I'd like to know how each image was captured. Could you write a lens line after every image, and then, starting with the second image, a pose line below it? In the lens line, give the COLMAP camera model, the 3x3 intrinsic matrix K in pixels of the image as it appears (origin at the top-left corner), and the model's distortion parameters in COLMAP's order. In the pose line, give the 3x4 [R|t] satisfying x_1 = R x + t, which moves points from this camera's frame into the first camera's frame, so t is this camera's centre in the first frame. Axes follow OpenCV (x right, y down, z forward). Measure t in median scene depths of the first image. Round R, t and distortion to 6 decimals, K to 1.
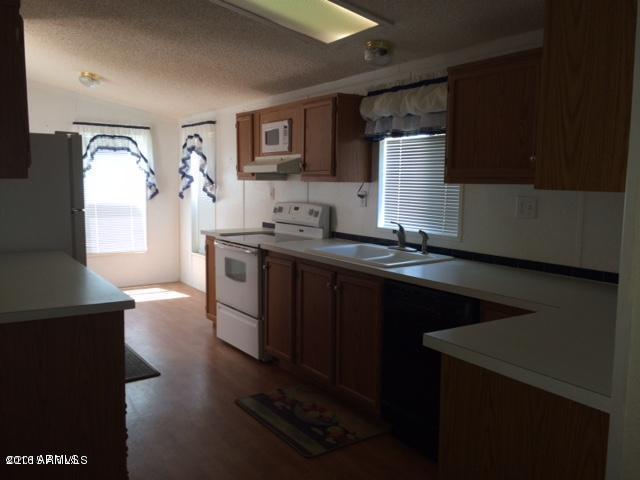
lens RADIAL K [[541.9, 0, 320.0], [0, 541.9, 240.0], [0, 0, 1]] dist [0.089083, -0.137198]
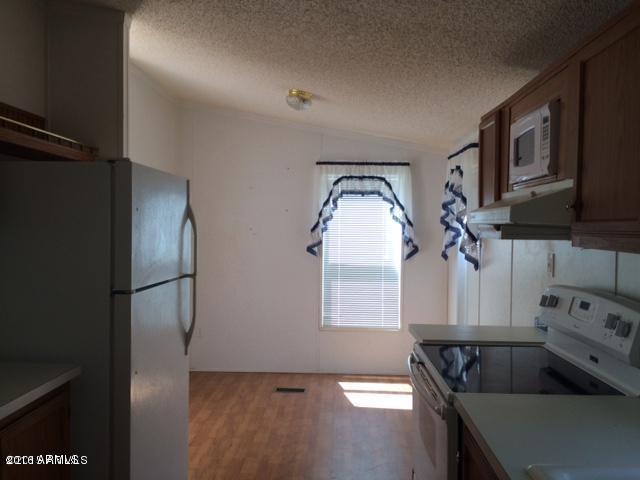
lens RADIAL K [[541.9, 0, 320.0], [0, 541.9, 240.0], [0, 0, 1]] dist [0.089083, -0.137198]
pose [[0.802736, 0.018263, -0.596055, 0.035001], [-0.070791, 0.995382, -0.064839, -0.047703], [0.592118, 0.094244, 0.800322, 0.365046]]
